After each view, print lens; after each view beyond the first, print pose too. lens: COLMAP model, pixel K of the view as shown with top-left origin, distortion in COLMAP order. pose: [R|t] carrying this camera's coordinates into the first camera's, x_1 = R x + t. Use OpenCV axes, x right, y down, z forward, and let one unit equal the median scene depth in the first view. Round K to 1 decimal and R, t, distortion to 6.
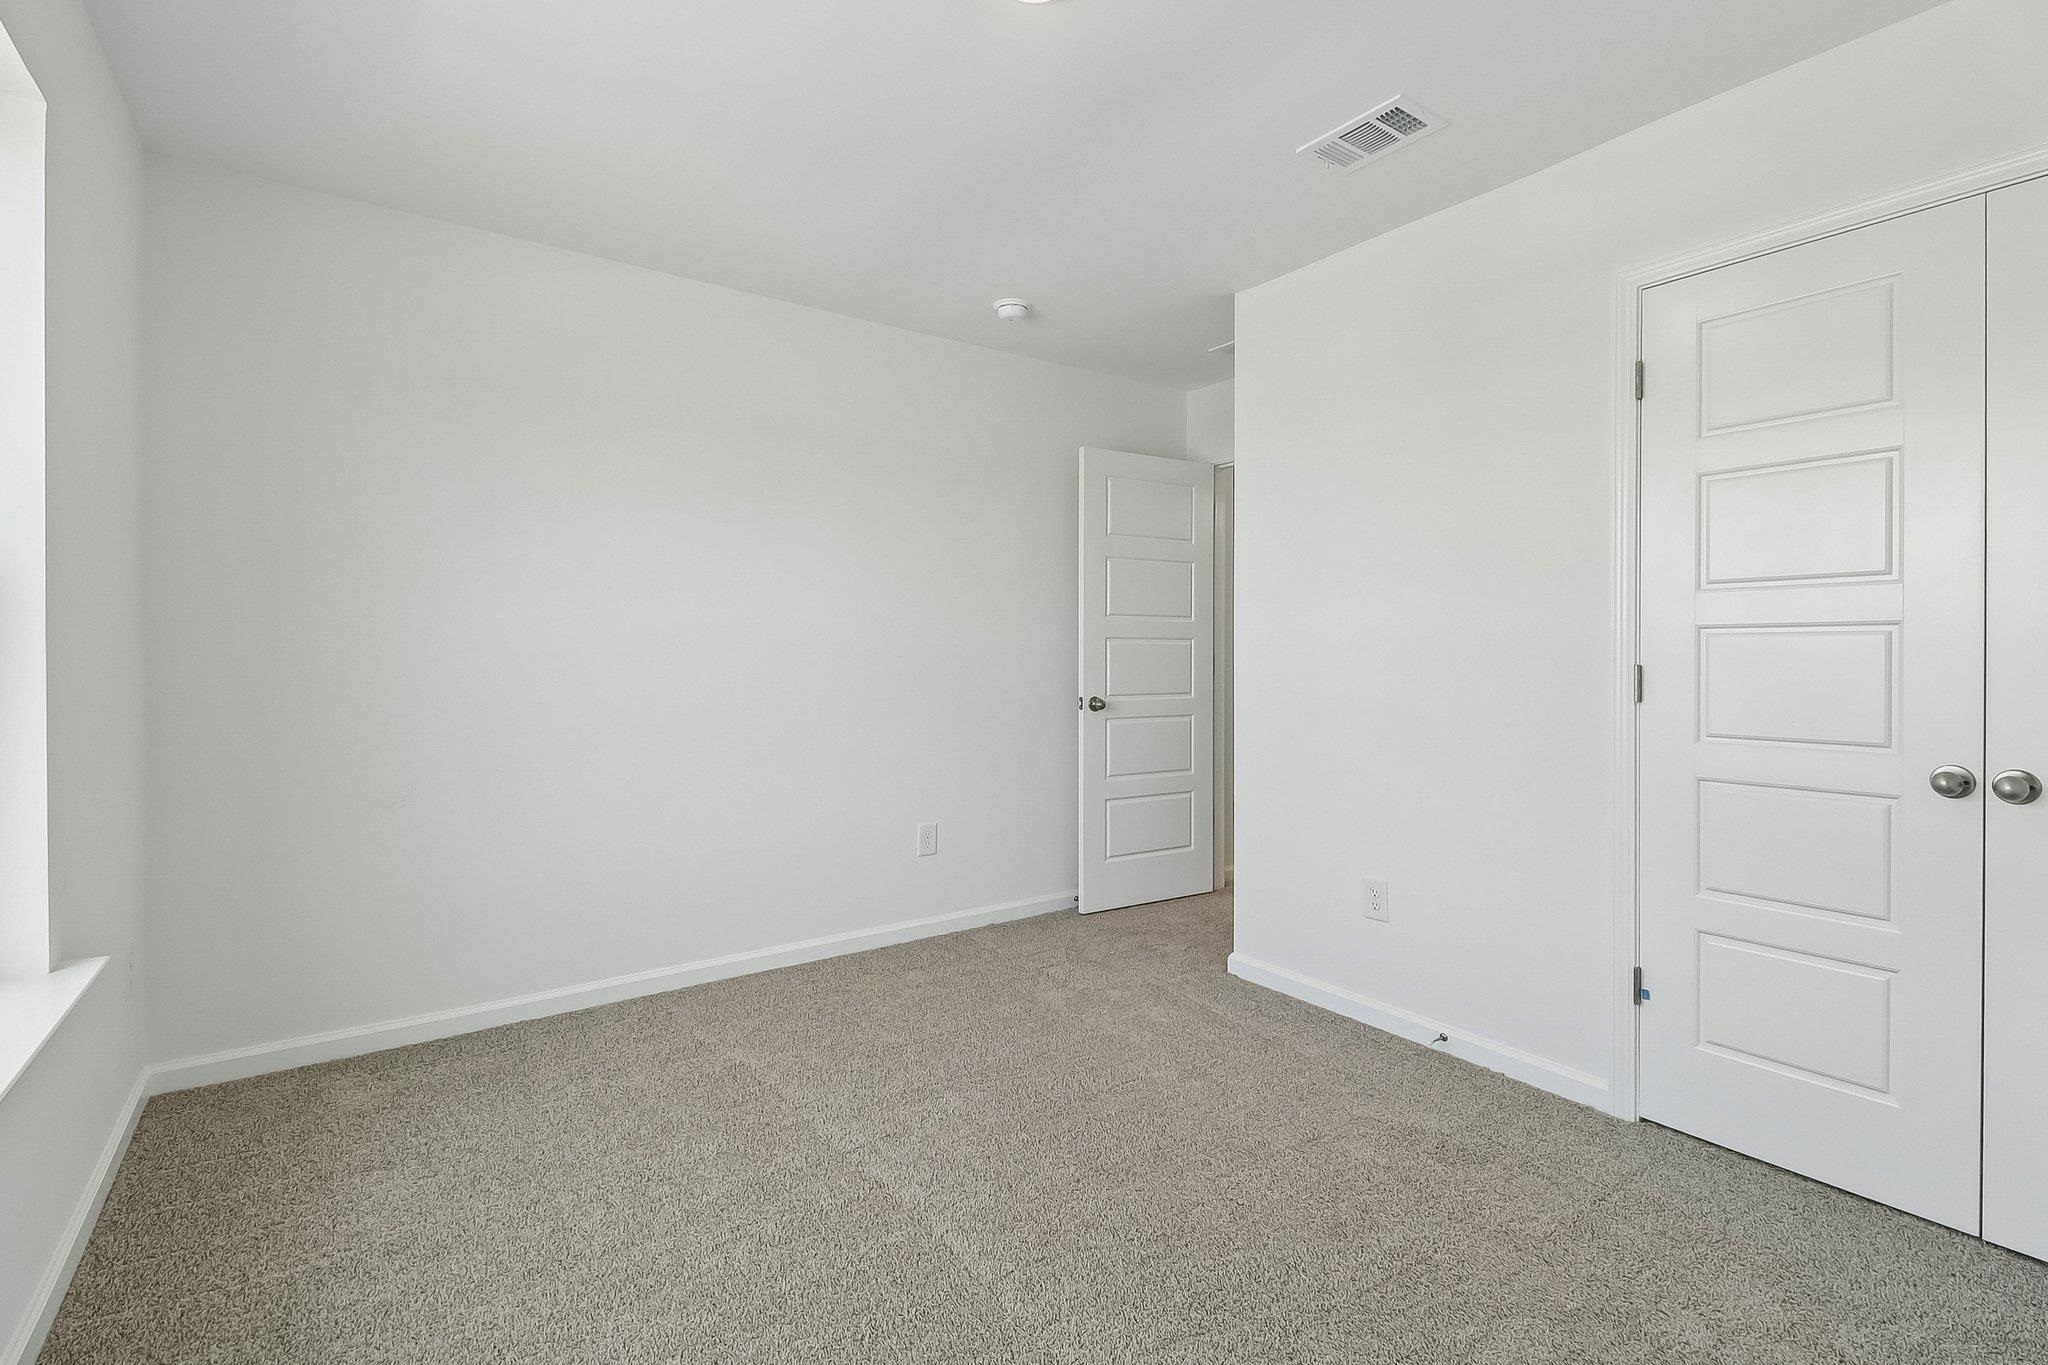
lens RADIAL K [[951.1, 0, 1035.6], [0, 951.1, 658.0], [0, 0, 1]] dist [0.002105, -0.001046]
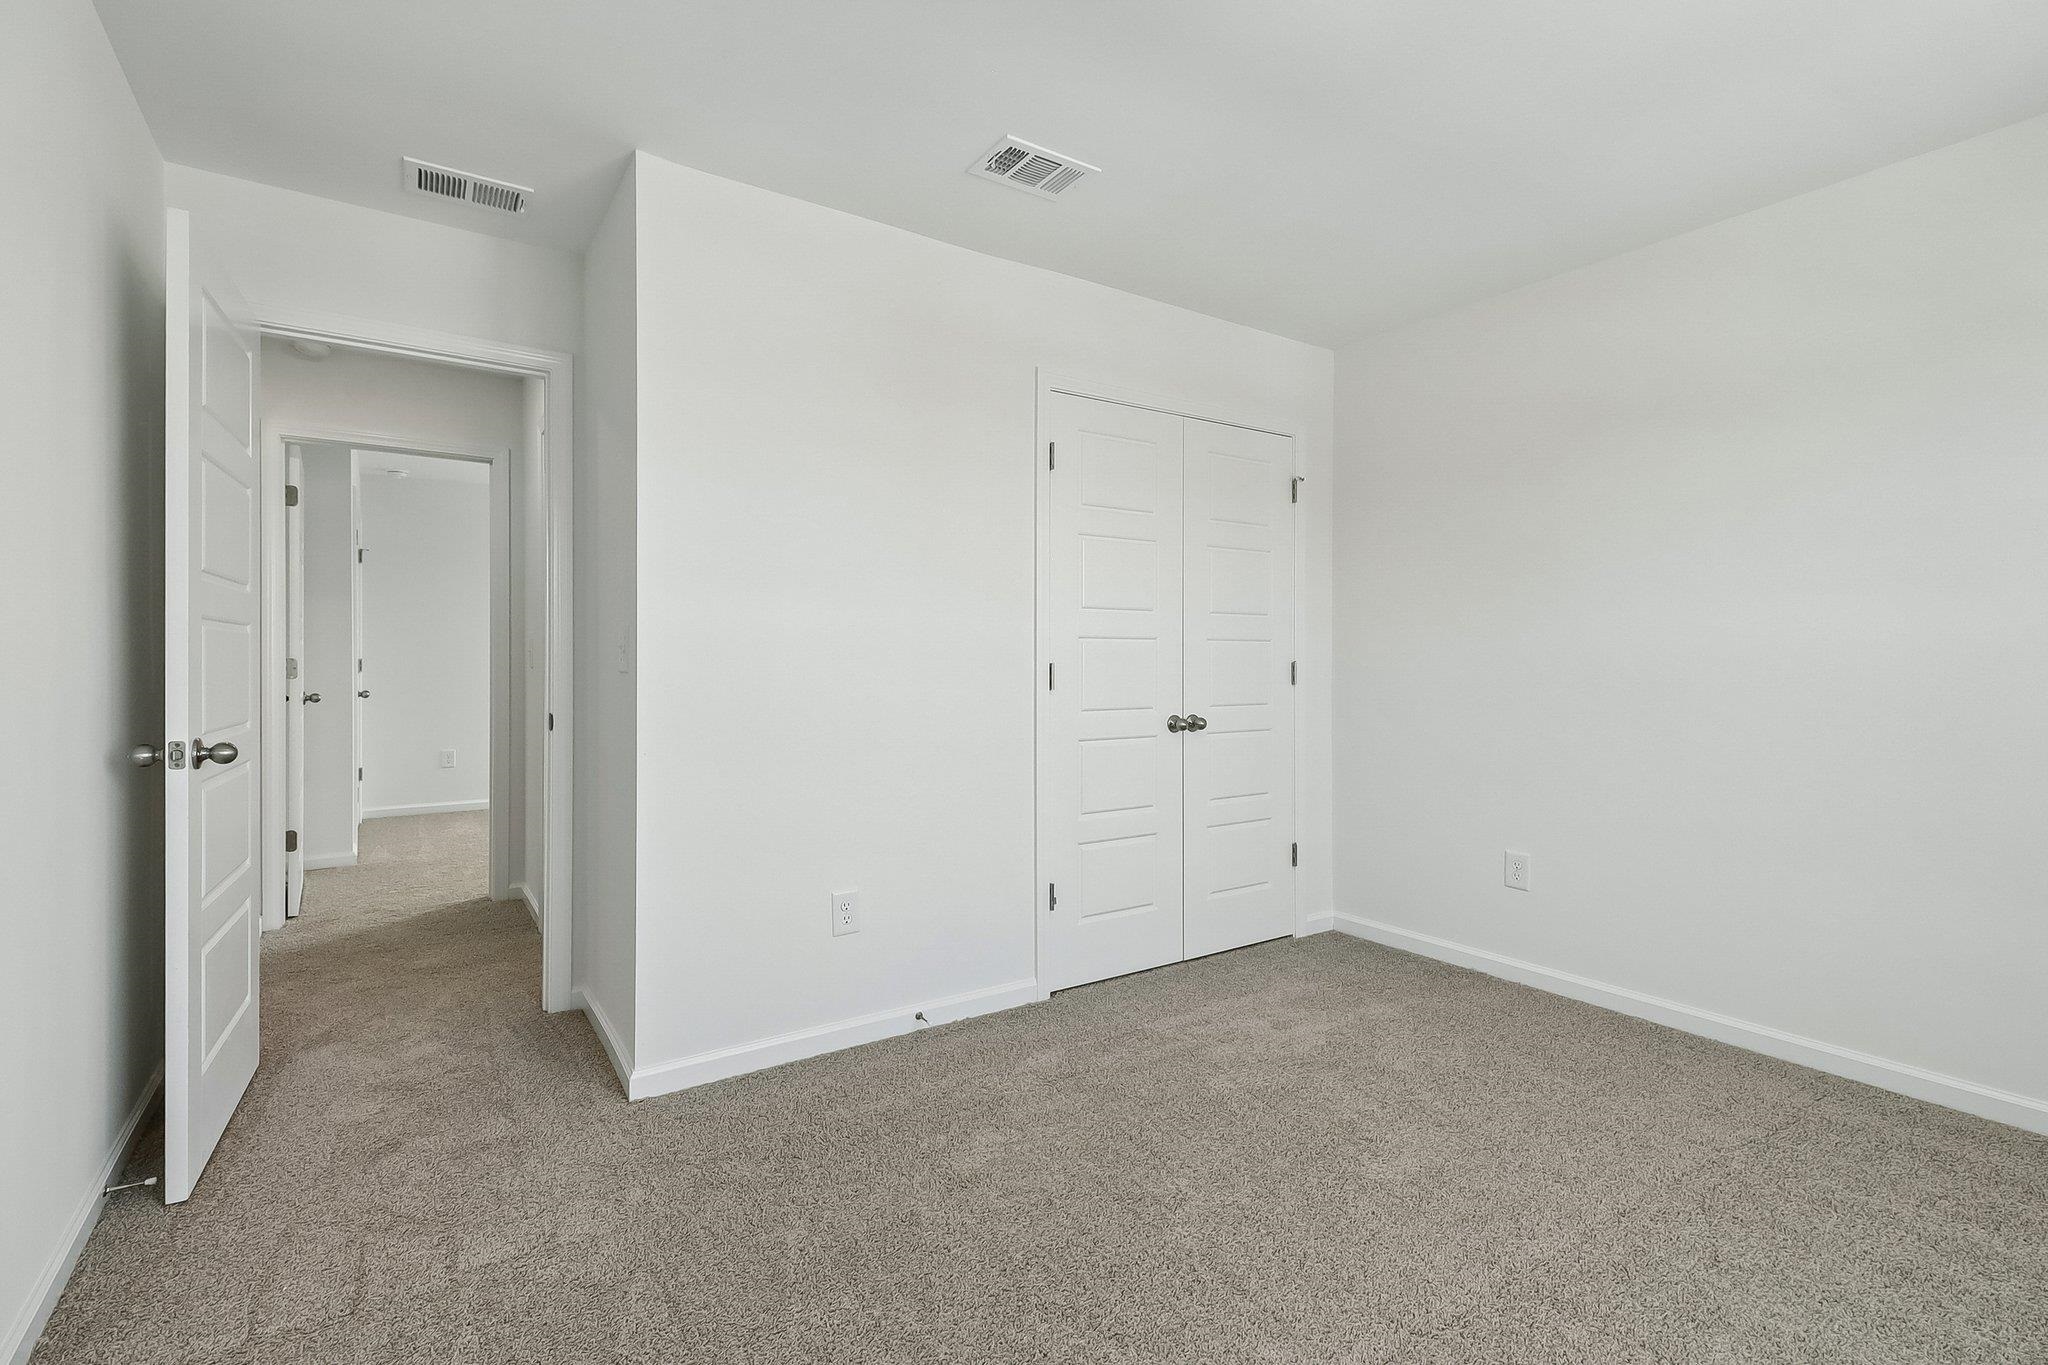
lens RADIAL K [[951.1, 0, 1035.6], [0, 951.1, 658.0], [0, 0, 1]] dist [0.002105, -0.001046]
pose [[0.011399, -0.004300, 0.999926, -0.655392], [-0.000125, 0.999991, 0.004302, -0.004173], [-0.999935, -0.000174, 0.011398, 0.898740]]
